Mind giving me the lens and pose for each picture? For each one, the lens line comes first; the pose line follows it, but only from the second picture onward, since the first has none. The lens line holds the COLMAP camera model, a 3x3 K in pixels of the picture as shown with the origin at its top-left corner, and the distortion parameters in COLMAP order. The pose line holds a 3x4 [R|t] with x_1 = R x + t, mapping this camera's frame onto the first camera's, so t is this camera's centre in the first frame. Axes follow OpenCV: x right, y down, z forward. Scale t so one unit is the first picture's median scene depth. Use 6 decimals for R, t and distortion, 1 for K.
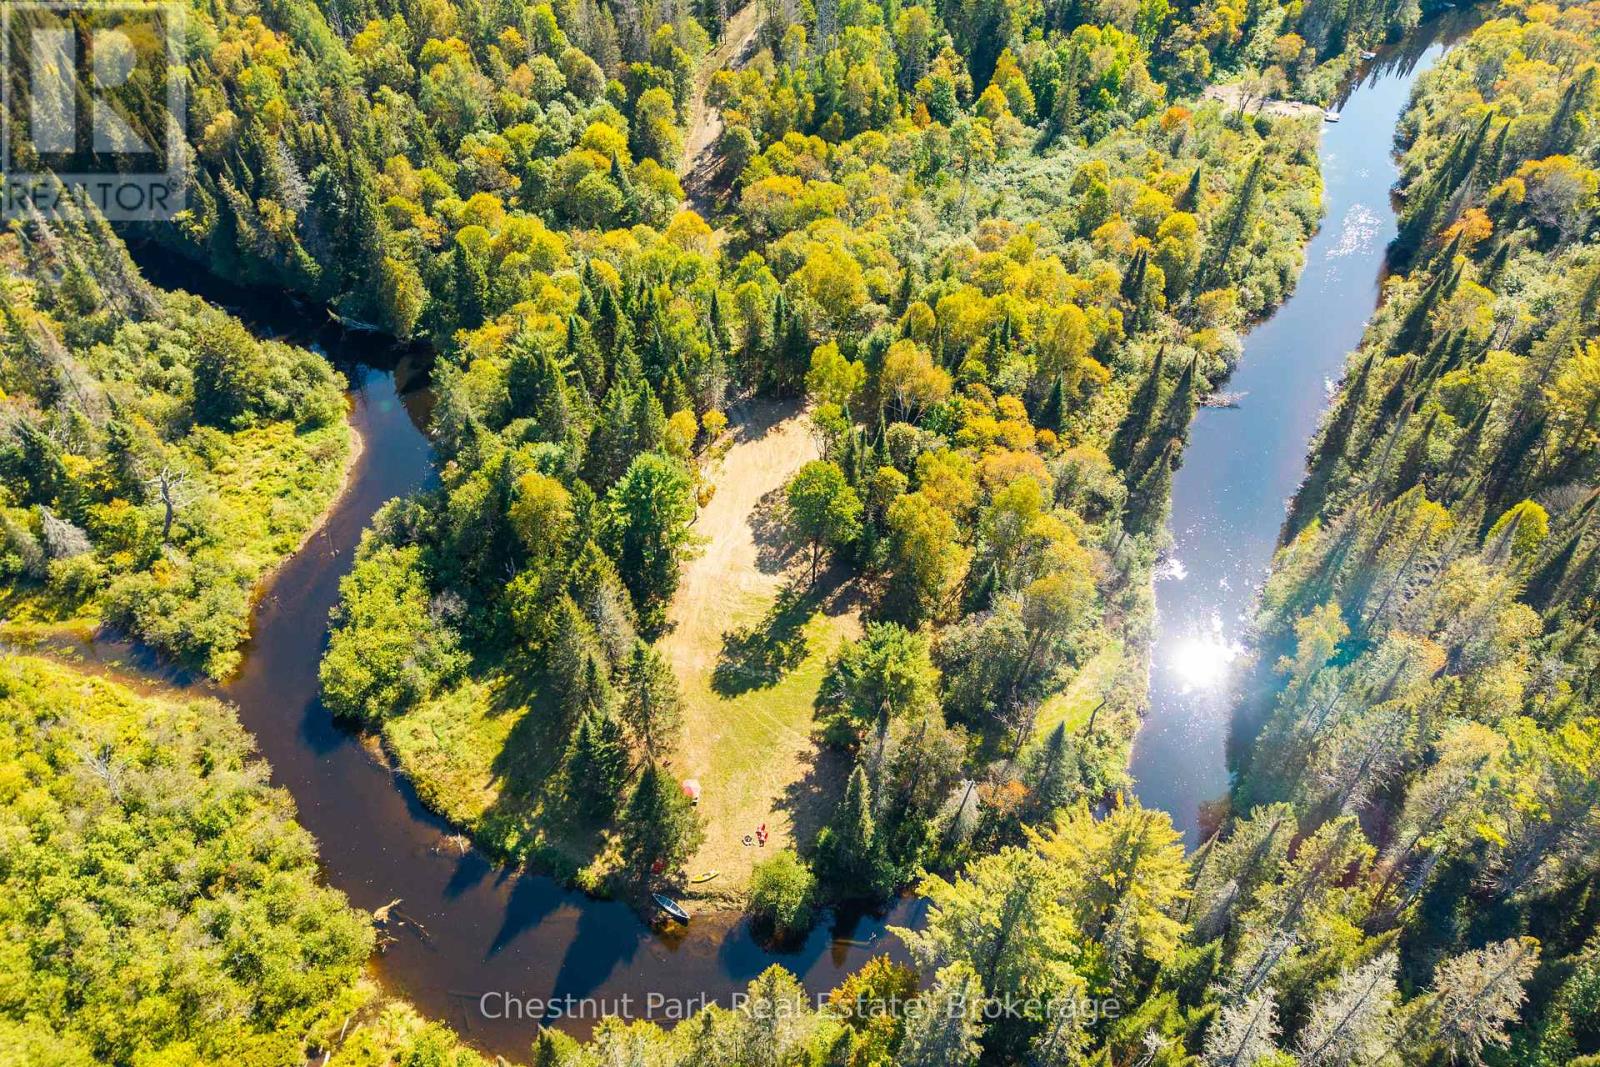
lens RADIAL K [[1080.1, 0, 791.6], [0, 1080.1, 541.3], [0, 0, 1]] dist [-0.002369, -0.001816]
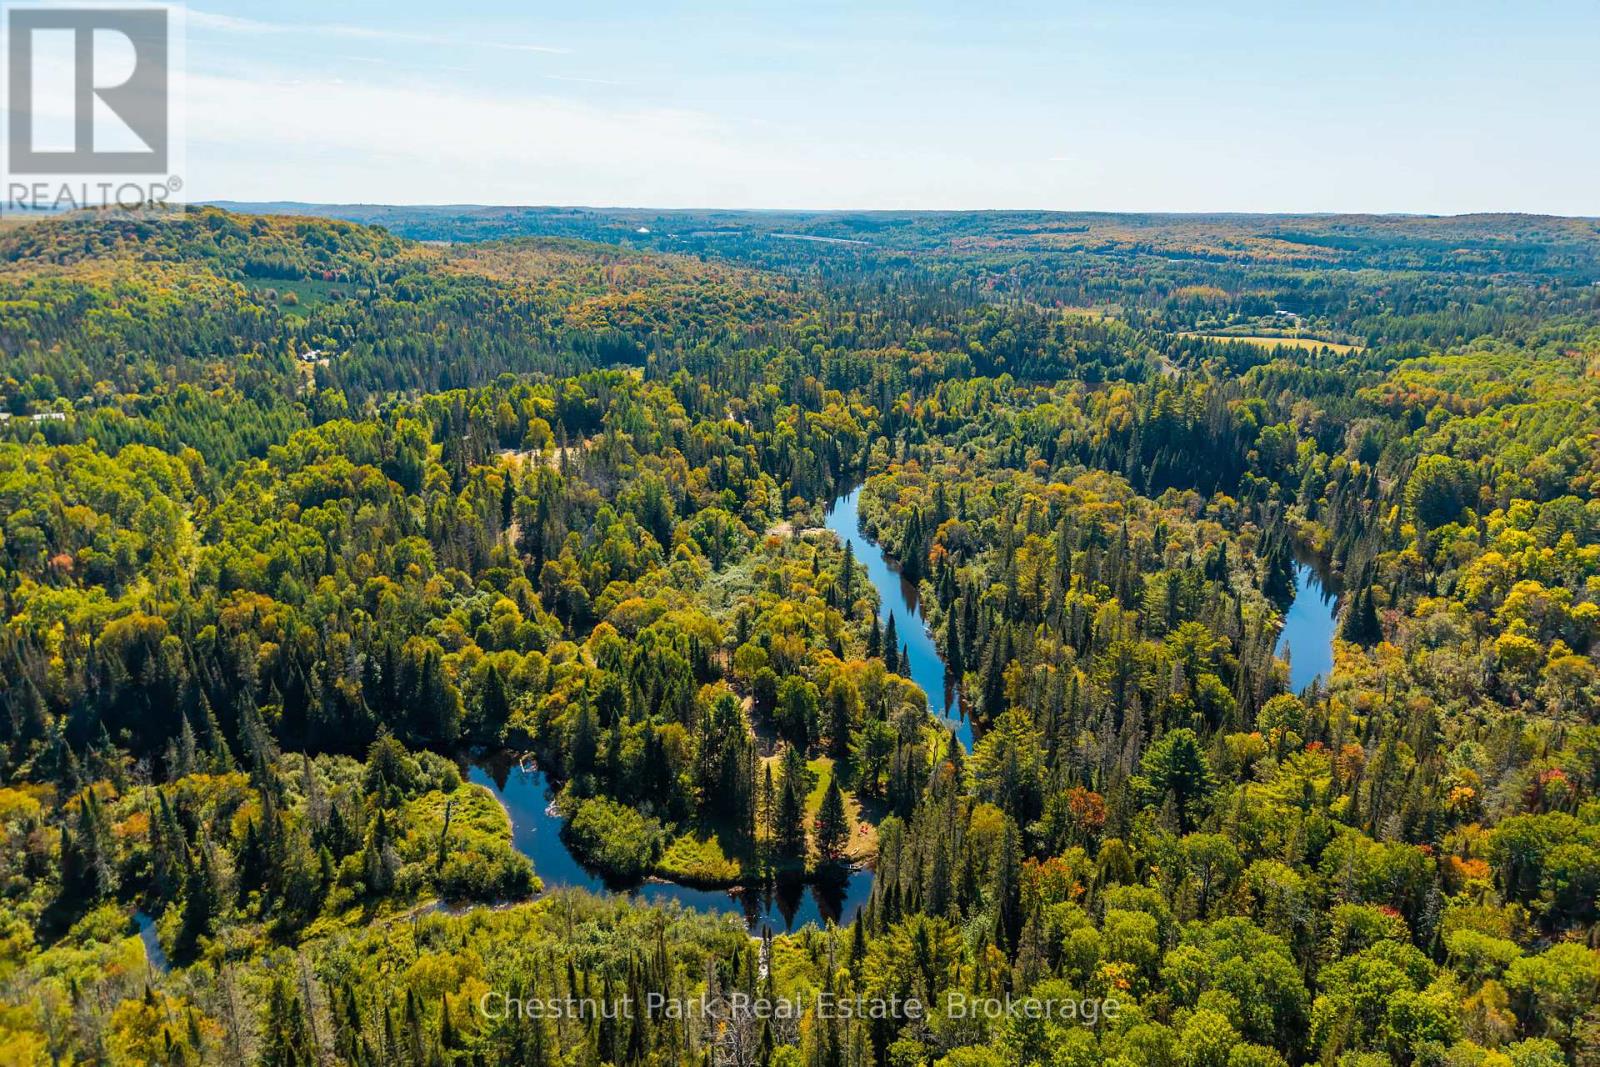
lens RADIAL K [[1074.4, 0, 794.4], [0, 1074.4, 534.5], [0, 0, 1]] dist [0.023192, -0.022087]
pose [[0.828183, -0.178051, 0.531423, -0.662246], [0.400991, 0.850693, -0.339894, 0.256801], [-0.391559, 0.494590, 0.775927, -0.480438]]
